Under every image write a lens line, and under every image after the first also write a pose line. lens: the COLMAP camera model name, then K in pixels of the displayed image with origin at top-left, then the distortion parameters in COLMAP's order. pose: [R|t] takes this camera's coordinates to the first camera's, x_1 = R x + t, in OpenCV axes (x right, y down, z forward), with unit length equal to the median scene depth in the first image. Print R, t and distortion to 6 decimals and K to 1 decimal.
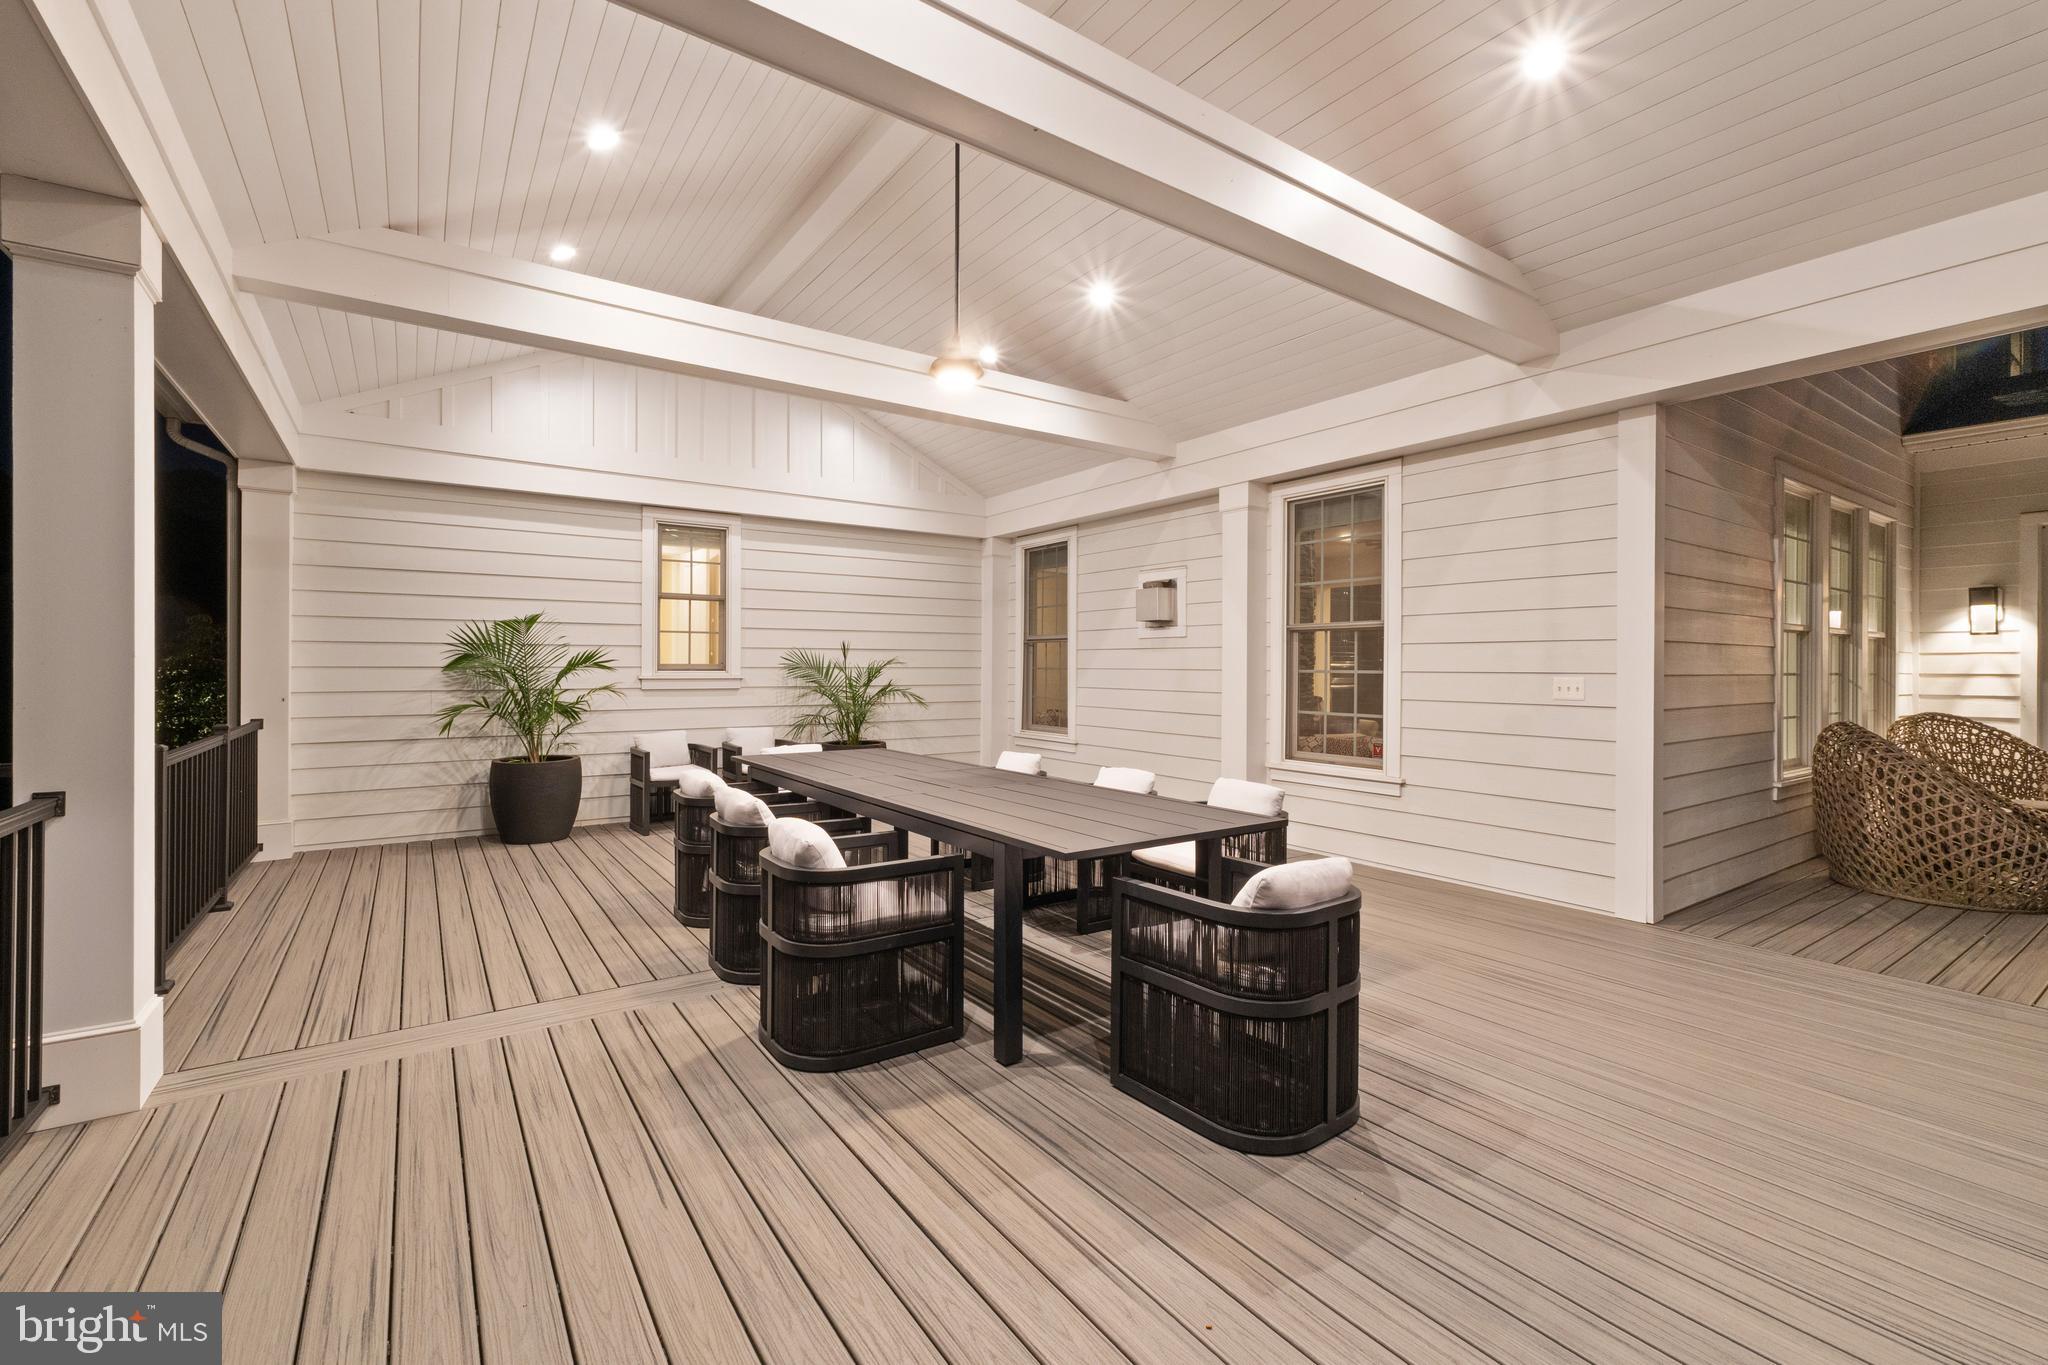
lens RADIAL K [[881.3, 0, 1025.3], [0, 881.3, 668.1], [0, 0, 1]] dist [0.001641, 0.000527]
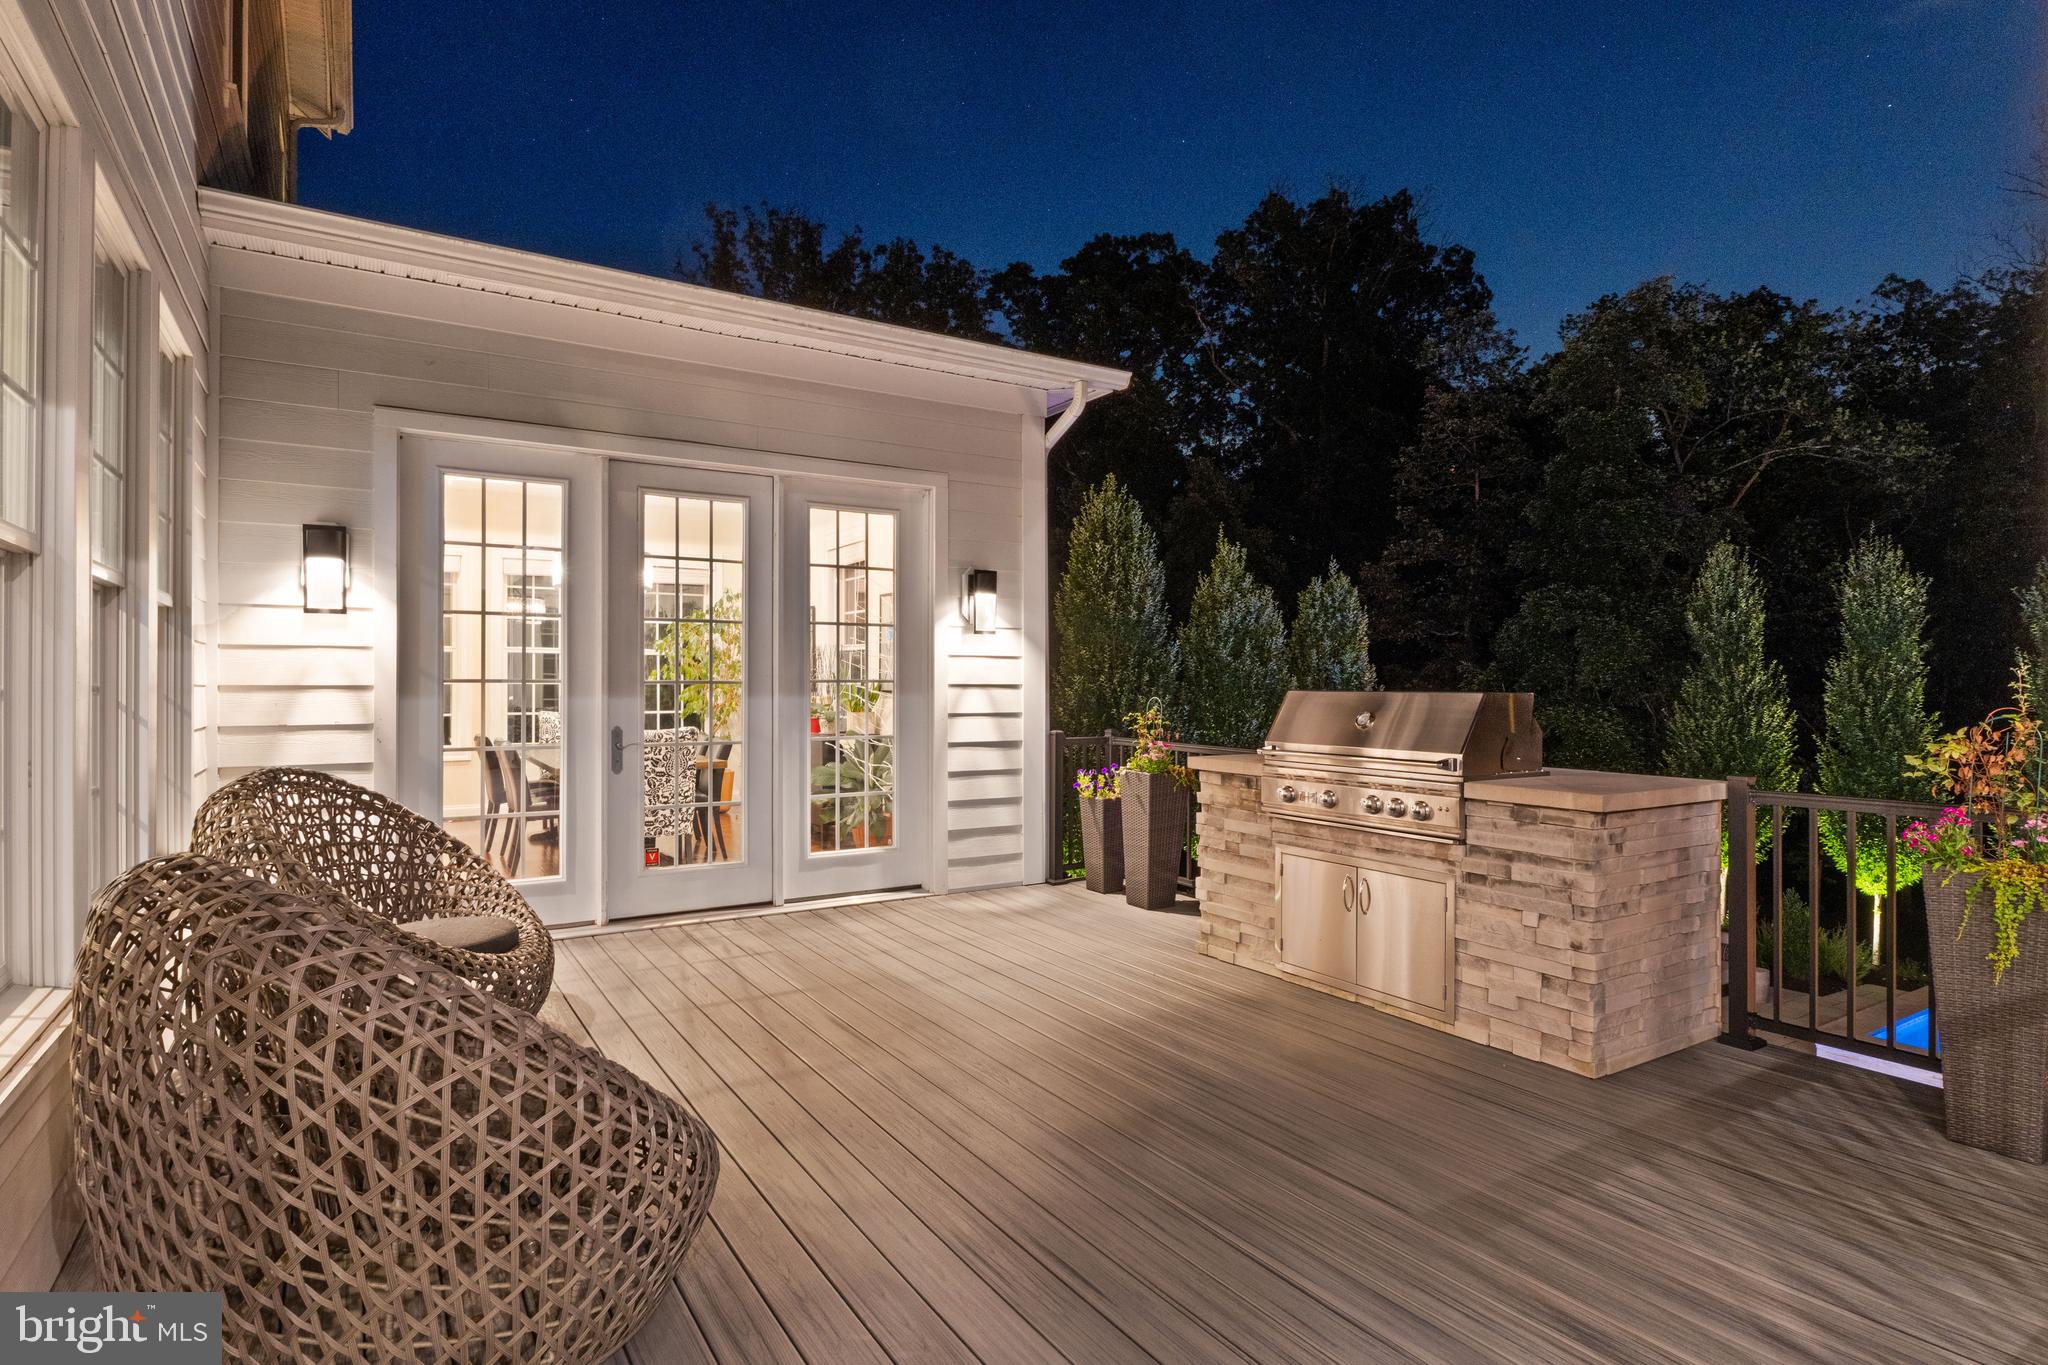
lens RADIAL K [[1062.8, 0, 1032.1], [0, 1062.8, 682.7], [0, 0, 1]] dist [-0.004543, -0.000190]
pose [[0.040856, -0.004808, 0.999153, 0.451346], [-0.004007, 0.999980, 0.004976, 0.000157], [-0.999157, -0.004206, 0.040836, 0.539536]]
